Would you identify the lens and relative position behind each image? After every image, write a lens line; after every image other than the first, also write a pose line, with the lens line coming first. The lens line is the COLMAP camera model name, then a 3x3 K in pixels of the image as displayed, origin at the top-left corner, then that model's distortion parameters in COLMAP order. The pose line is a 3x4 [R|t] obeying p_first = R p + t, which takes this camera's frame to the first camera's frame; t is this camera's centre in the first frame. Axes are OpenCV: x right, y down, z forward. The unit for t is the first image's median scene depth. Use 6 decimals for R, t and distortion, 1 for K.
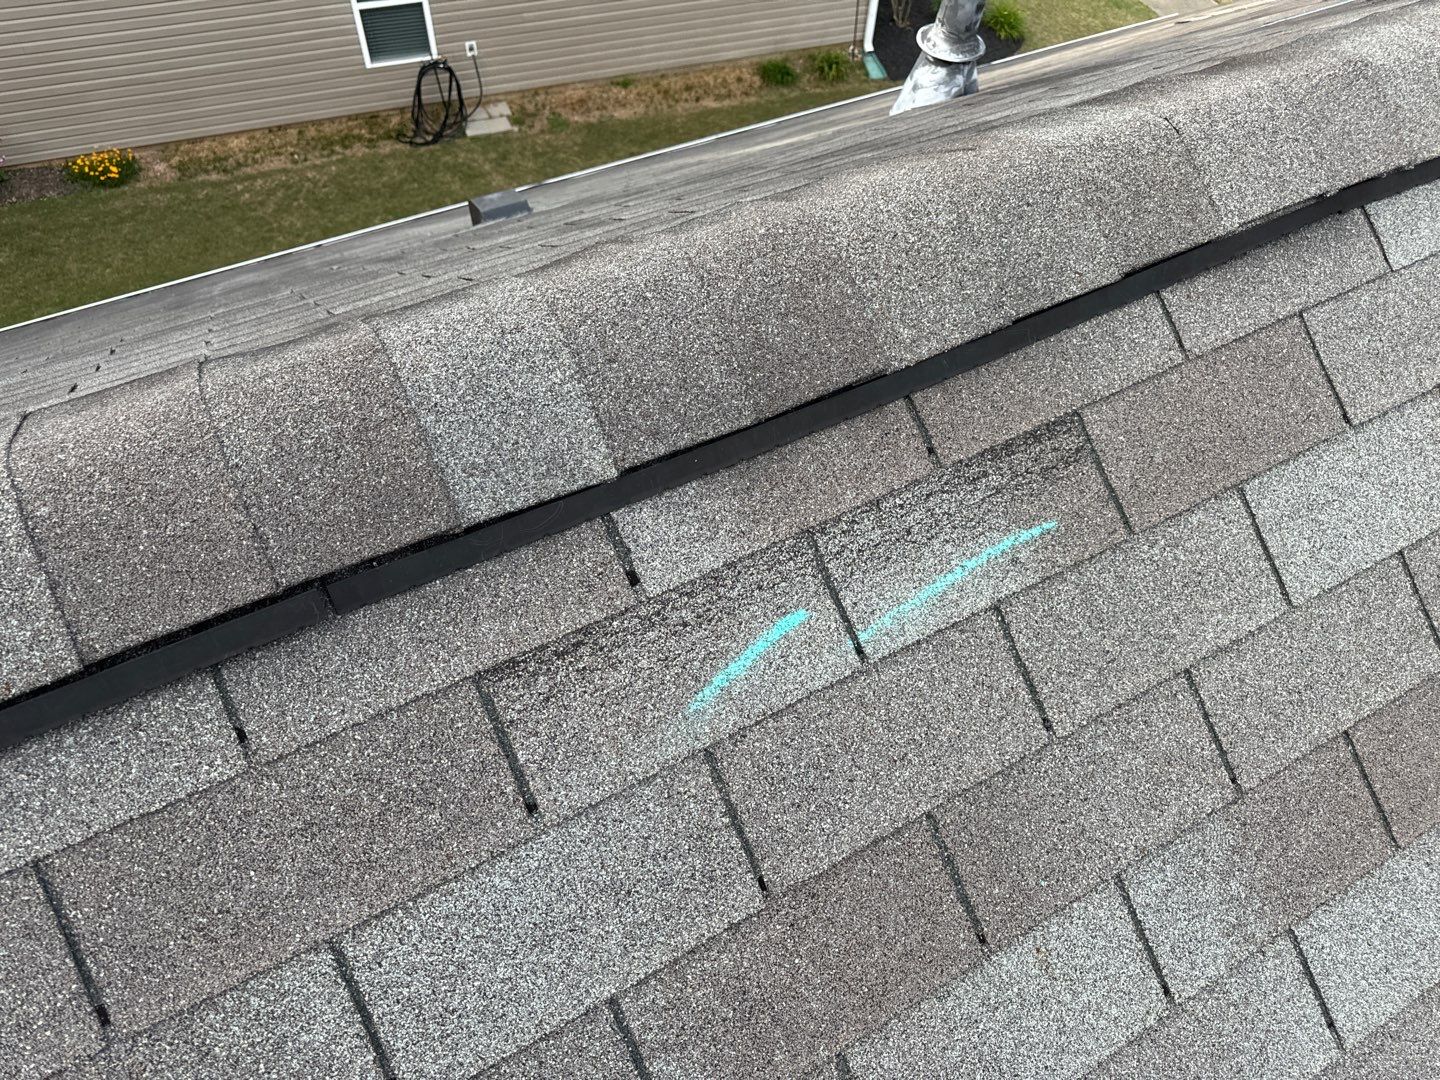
lens RADIAL K [[1044.3, 0, 712.2], [0, 1044.3, 543.1], [0, 0, 1]] dist [0.012363, -0.013073]
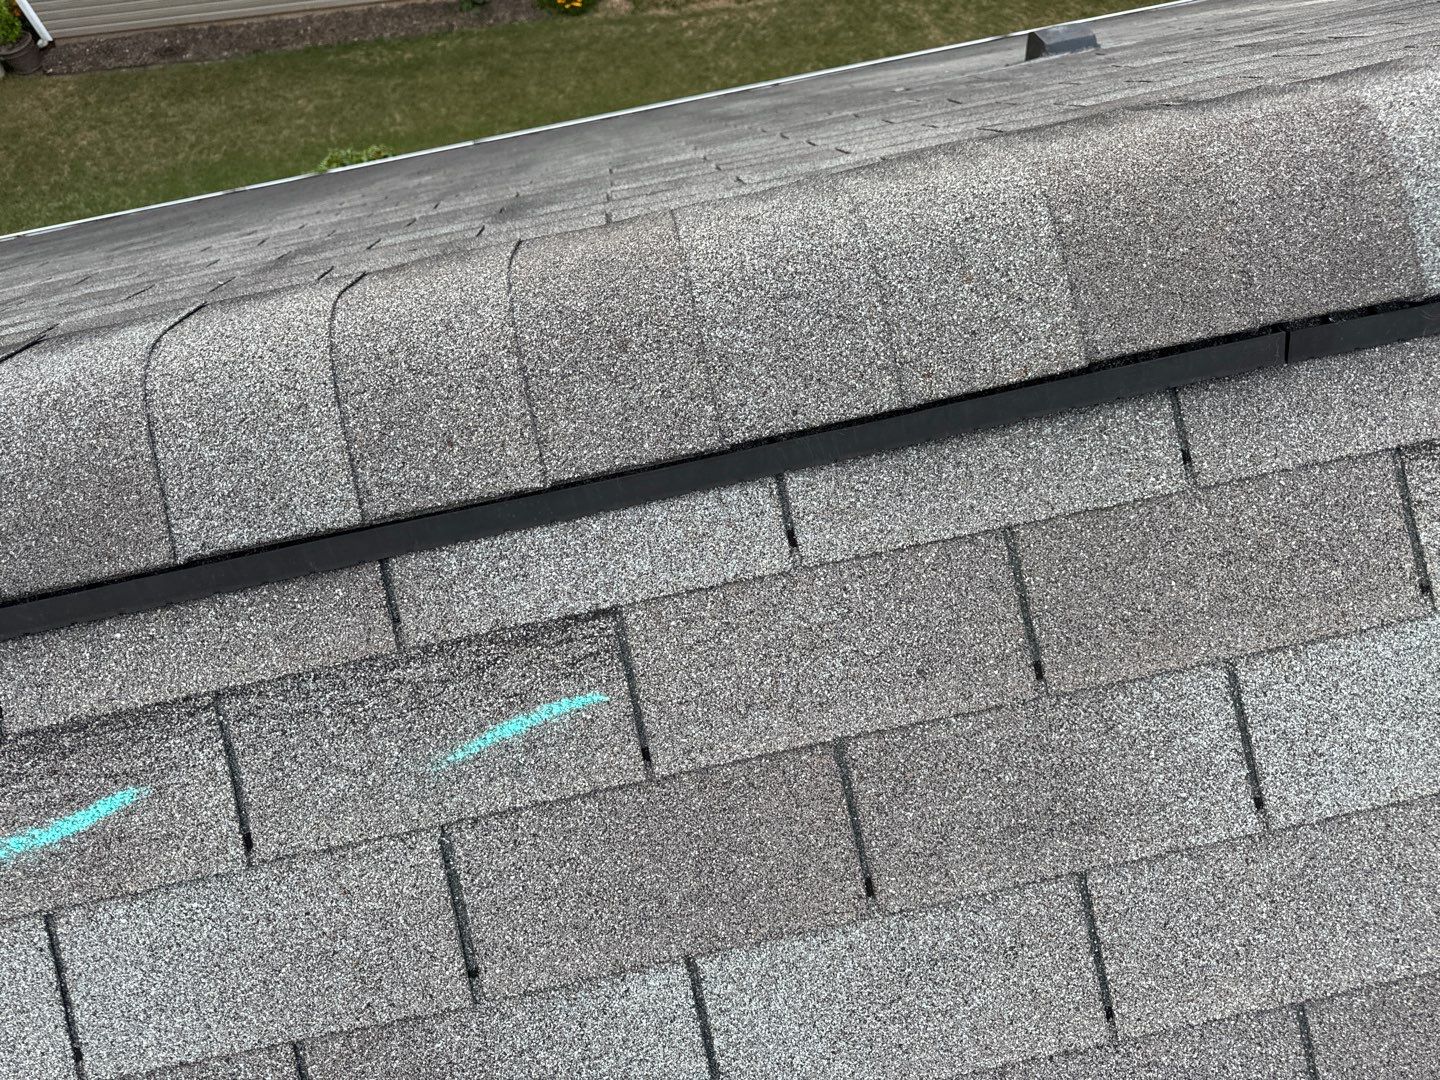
lens RADIAL K [[1044.3, 0, 712.2], [0, 1044.3, 543.1], [0, 0, 1]] dist [0.012363, -0.013073]
pose [[0.938625, 0.204582, -0.277722, -0.537965], [-0.172224, 0.975546, 0.136561, 0.188561], [0.298868, -0.080349, 0.950906, -0.157333]]
